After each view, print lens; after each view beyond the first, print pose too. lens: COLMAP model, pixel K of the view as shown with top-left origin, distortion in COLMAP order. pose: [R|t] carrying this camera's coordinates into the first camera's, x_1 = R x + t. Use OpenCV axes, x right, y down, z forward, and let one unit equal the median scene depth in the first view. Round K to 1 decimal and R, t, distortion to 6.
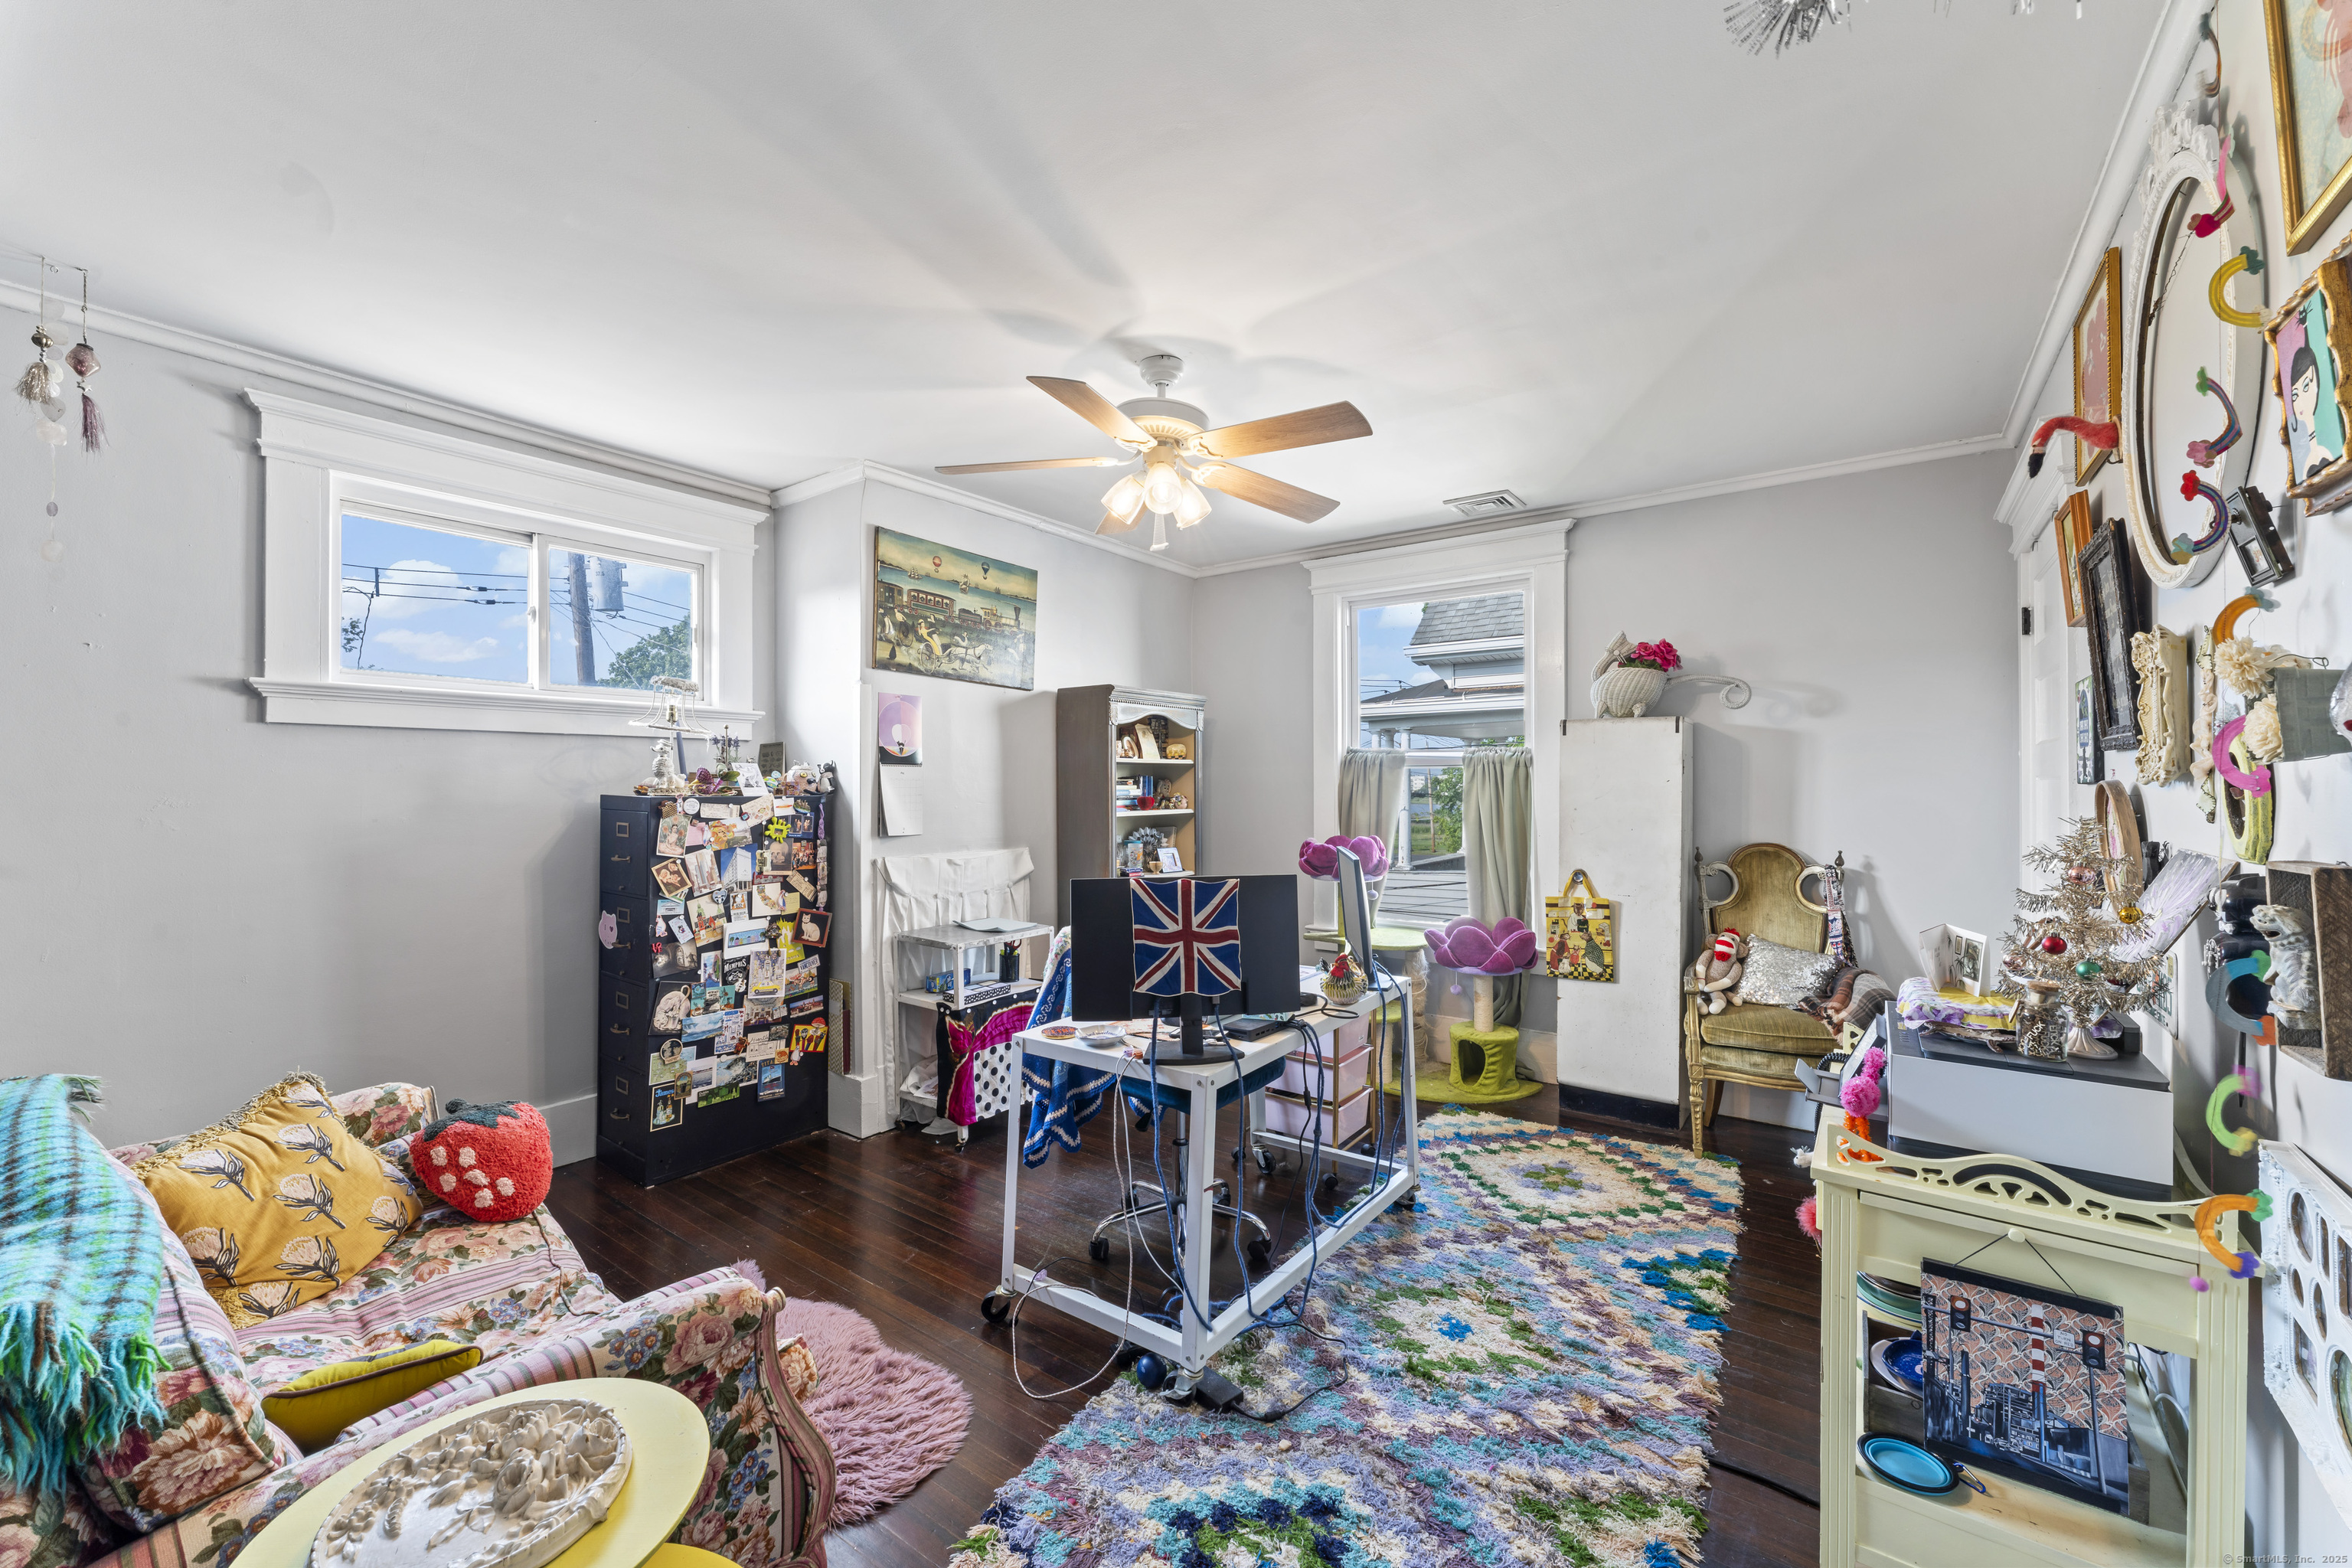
lens RADIAL K [[945.8, 0, 1170.3], [0, 945.8, 778.0], [0, 0, 1]] dist [-0.001808, -0.000017]
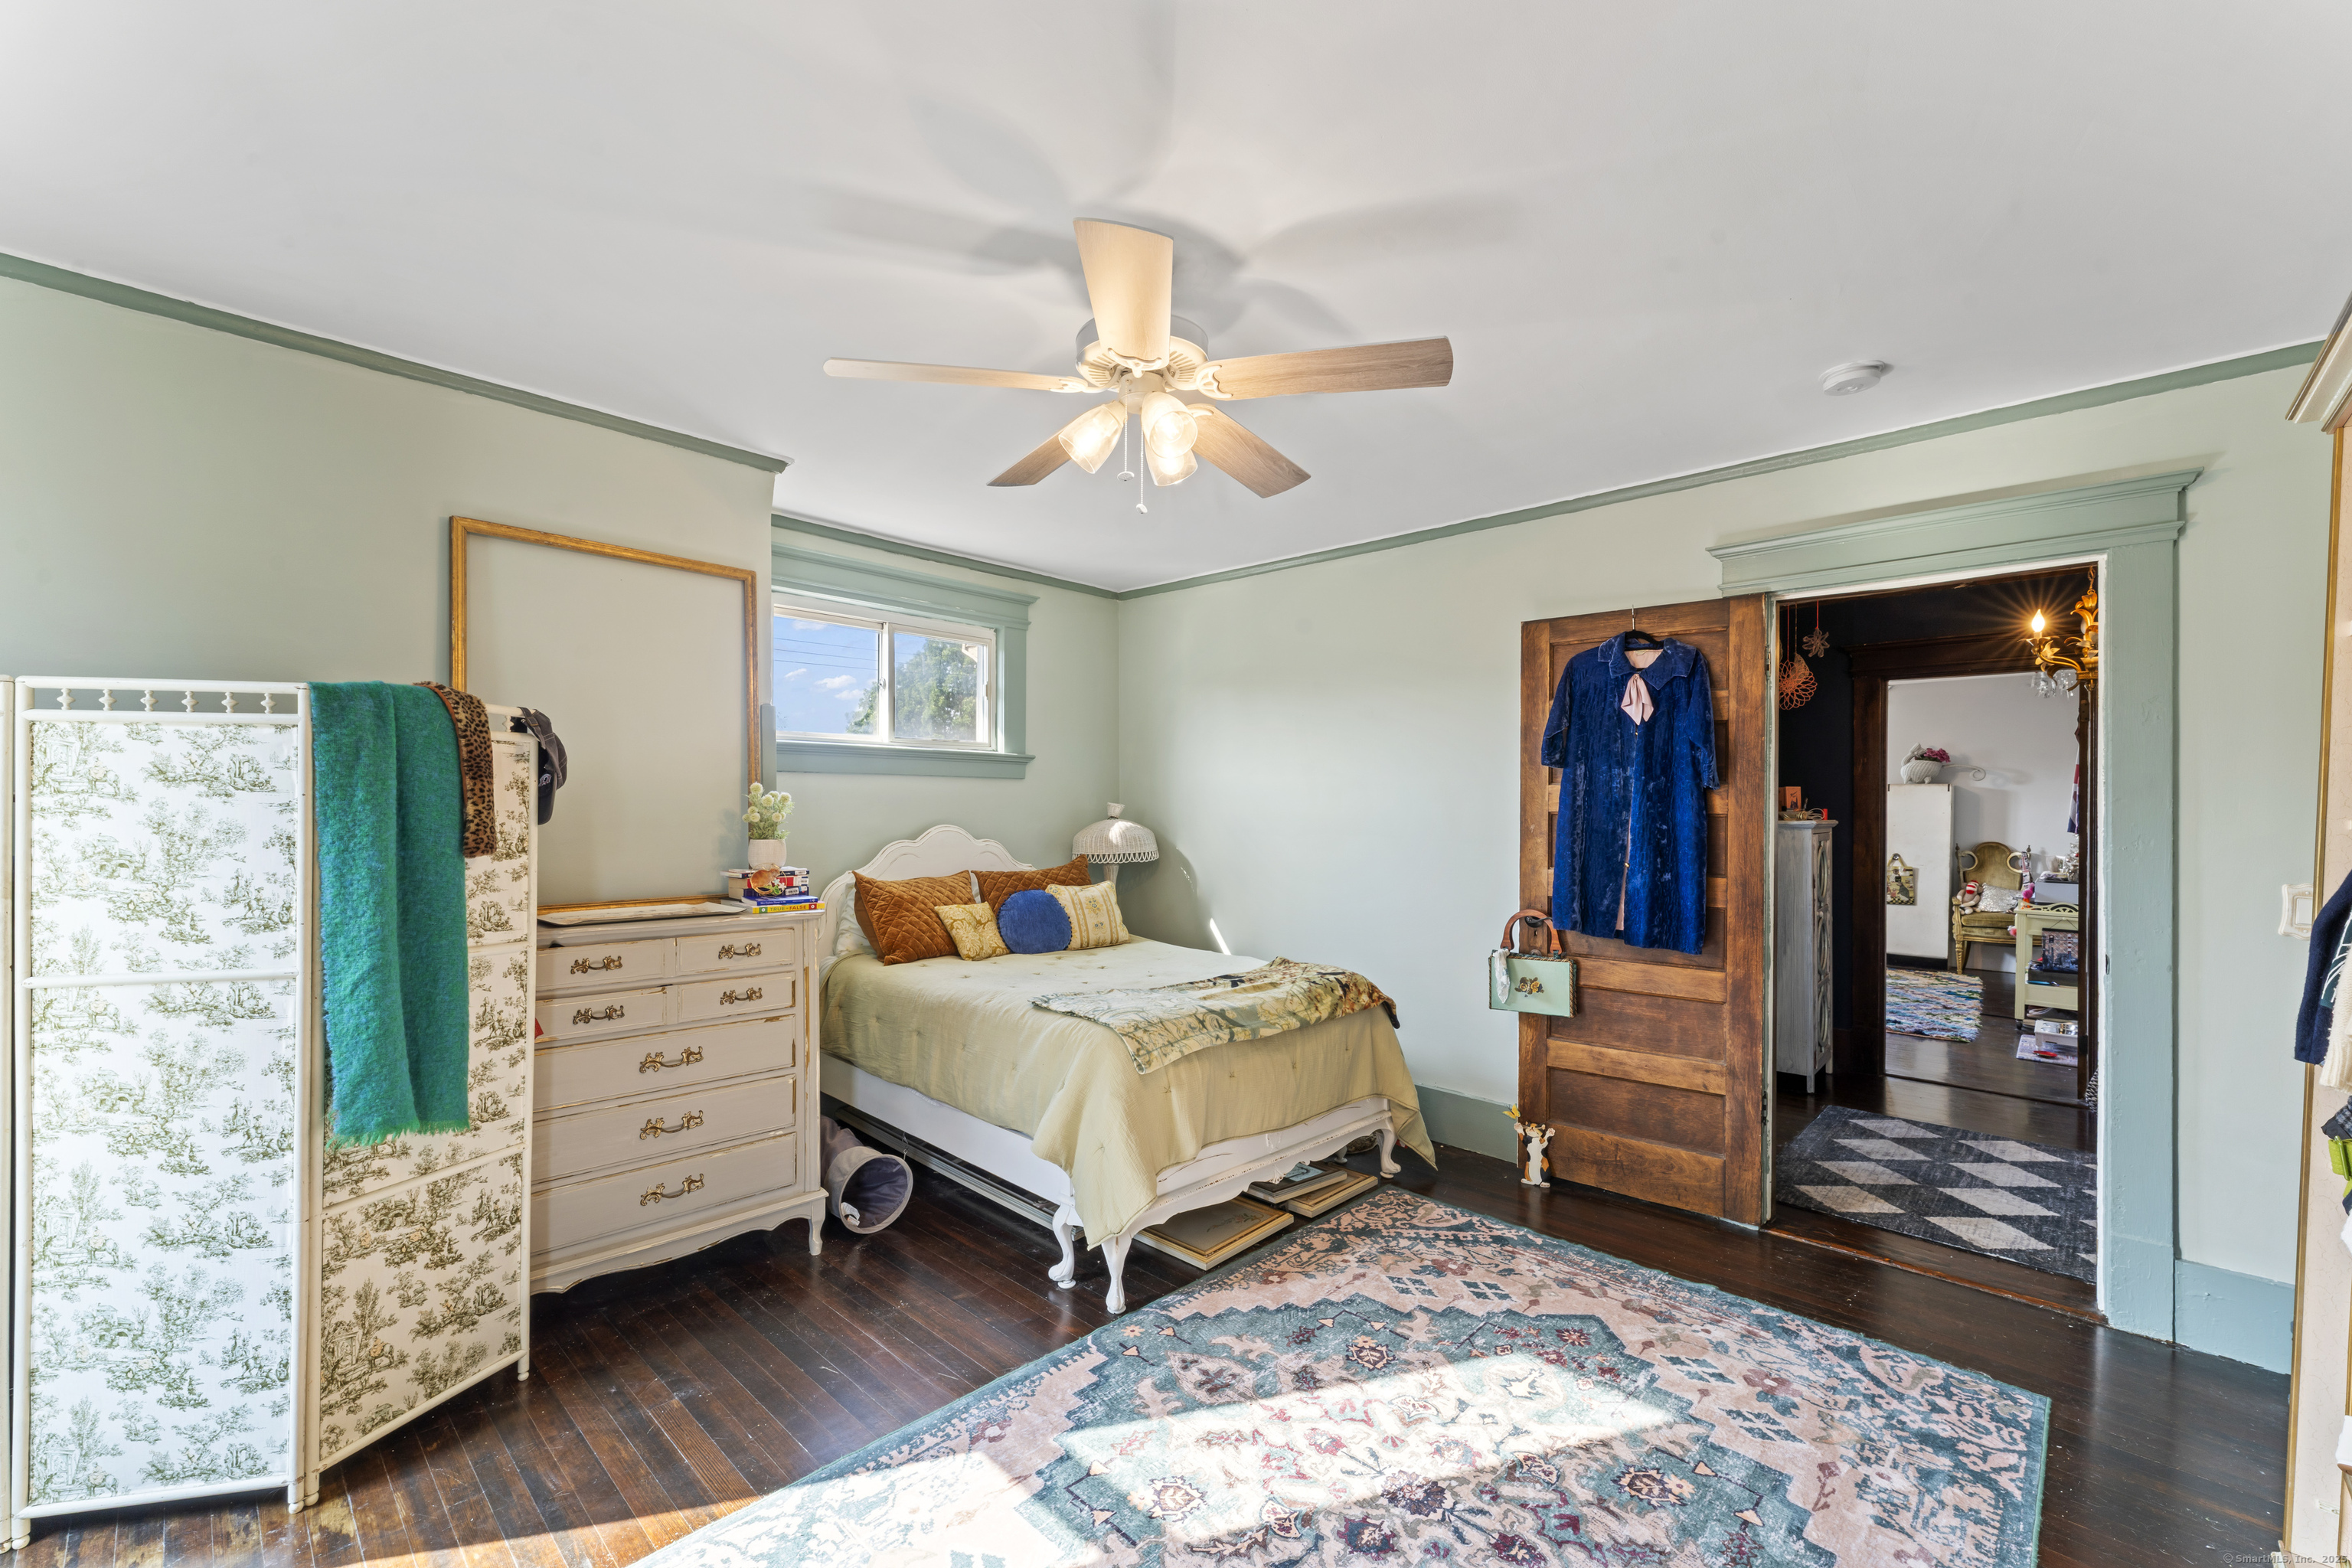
lens RADIAL K [[945.8, 0, 1180.0], [0, 945.8, 805.7], [0, 0, 1]] dist [-0.001808, -0.000017]
pose [[0.991722, 0.005503, -0.128284, -0.957318], [-0.004827, 0.999973, 0.005582, -0.017422], [0.128311, -0.004916, 0.991722, -1.414931]]
